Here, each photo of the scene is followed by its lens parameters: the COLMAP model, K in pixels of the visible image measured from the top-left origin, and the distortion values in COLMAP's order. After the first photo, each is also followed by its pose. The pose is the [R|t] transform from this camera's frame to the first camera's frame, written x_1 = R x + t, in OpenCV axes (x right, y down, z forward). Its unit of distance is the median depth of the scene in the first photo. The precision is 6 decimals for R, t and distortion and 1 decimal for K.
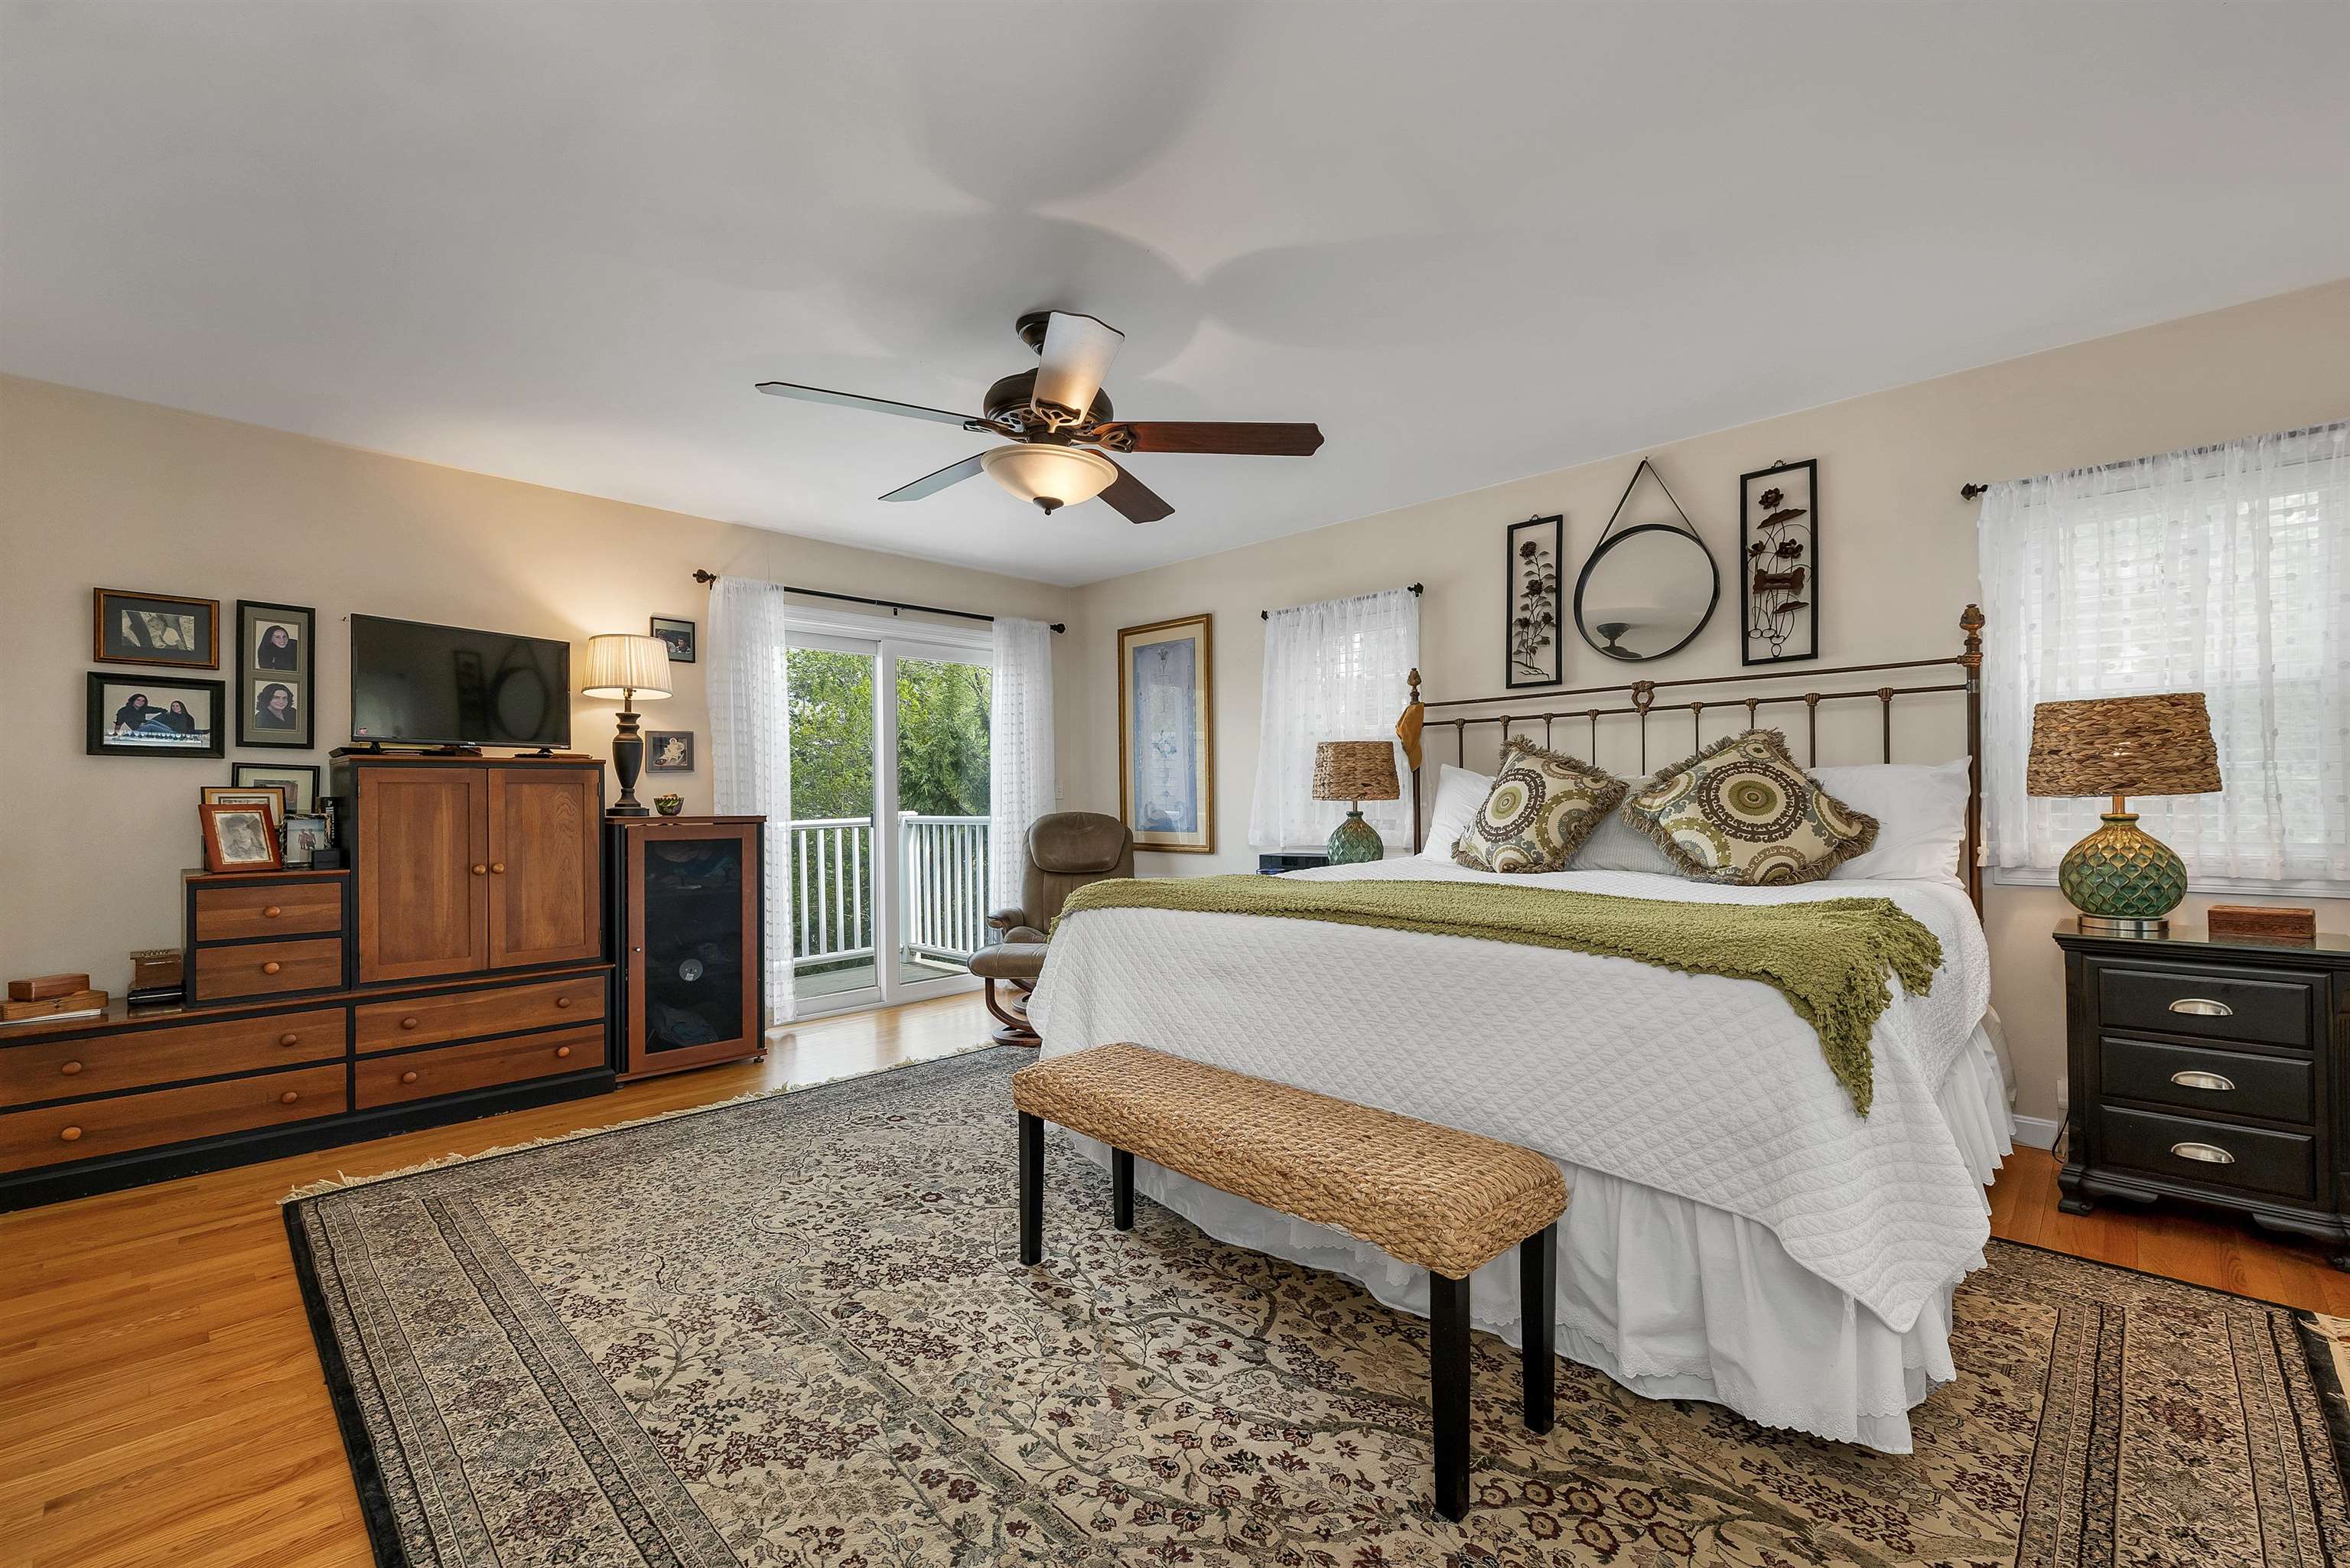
lens RADIAL K [[984.4, 0, 1171.4], [0, 984.4, 782.8], [0, 0, 1]] dist [0.001419, -0.000160]
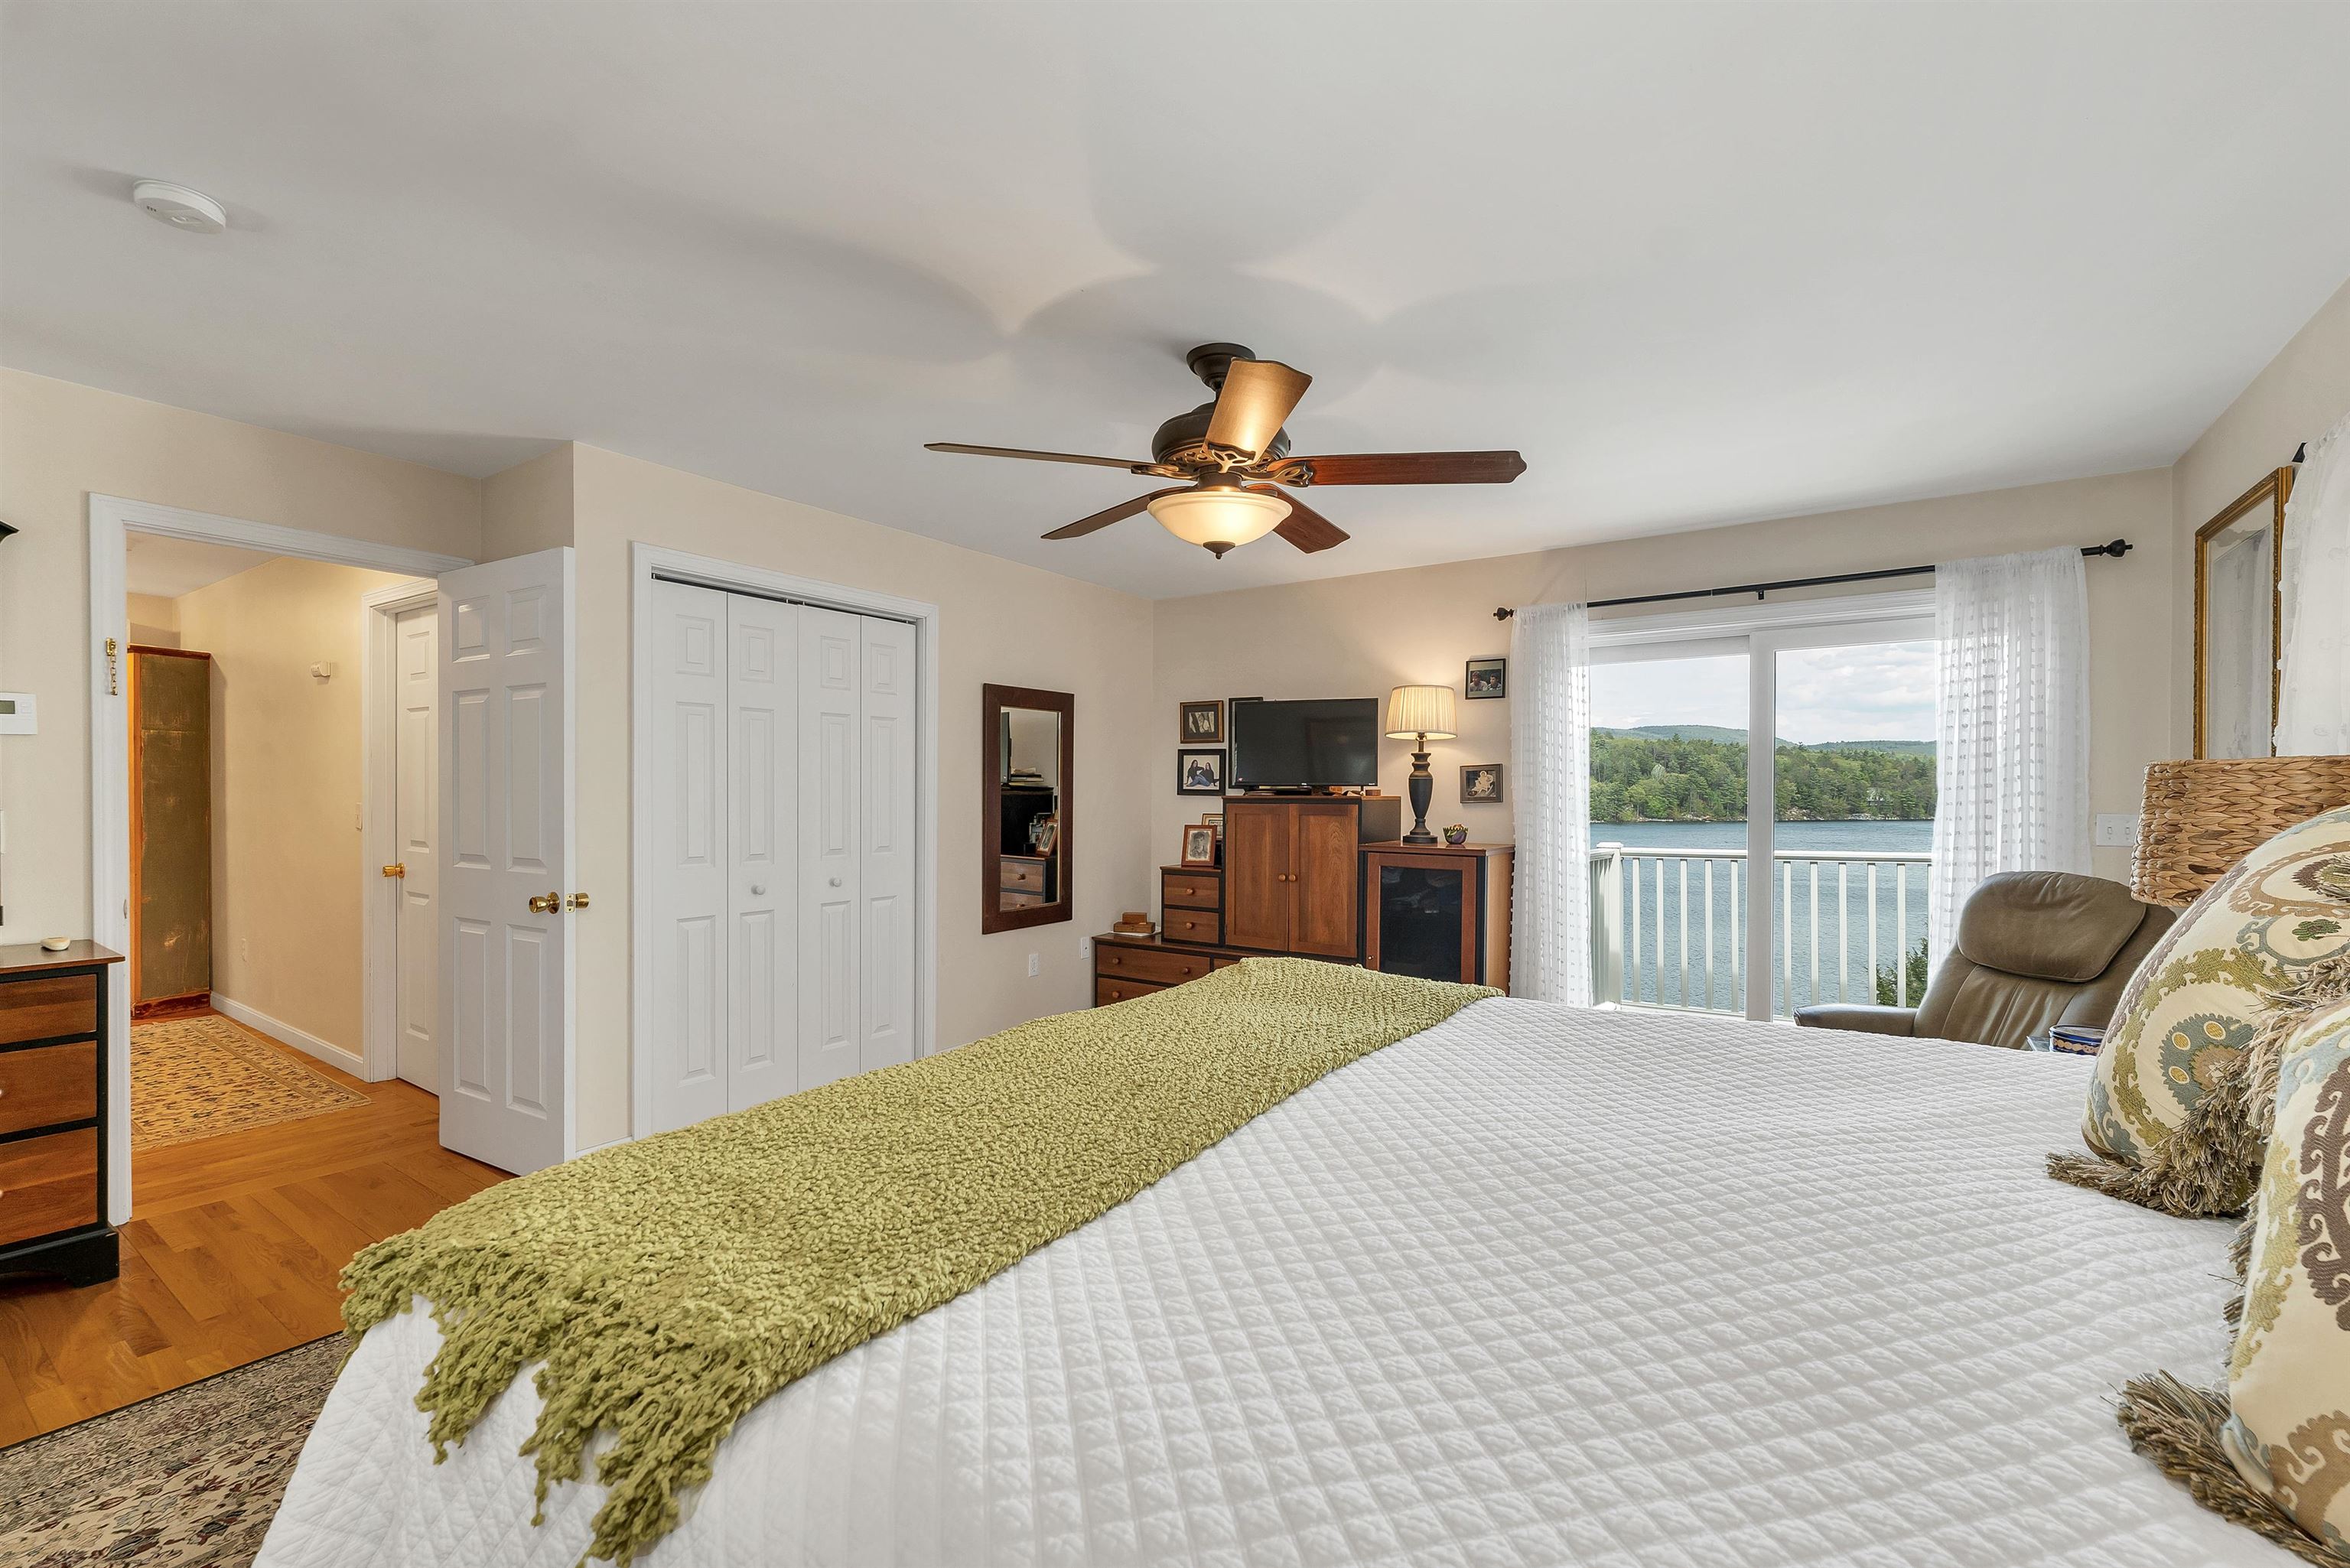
lens RADIAL K [[984.4, 0, 1171.4], [0, 984.4, 782.8], [0, 0, 1]] dist [0.001419, -0.000160]
pose [[0.172533, -0.003240, -0.984998, 0.640978], [0.011043, 0.999938, -0.001355, -0.045942], [0.984942, -0.010644, 0.172558, 0.635153]]
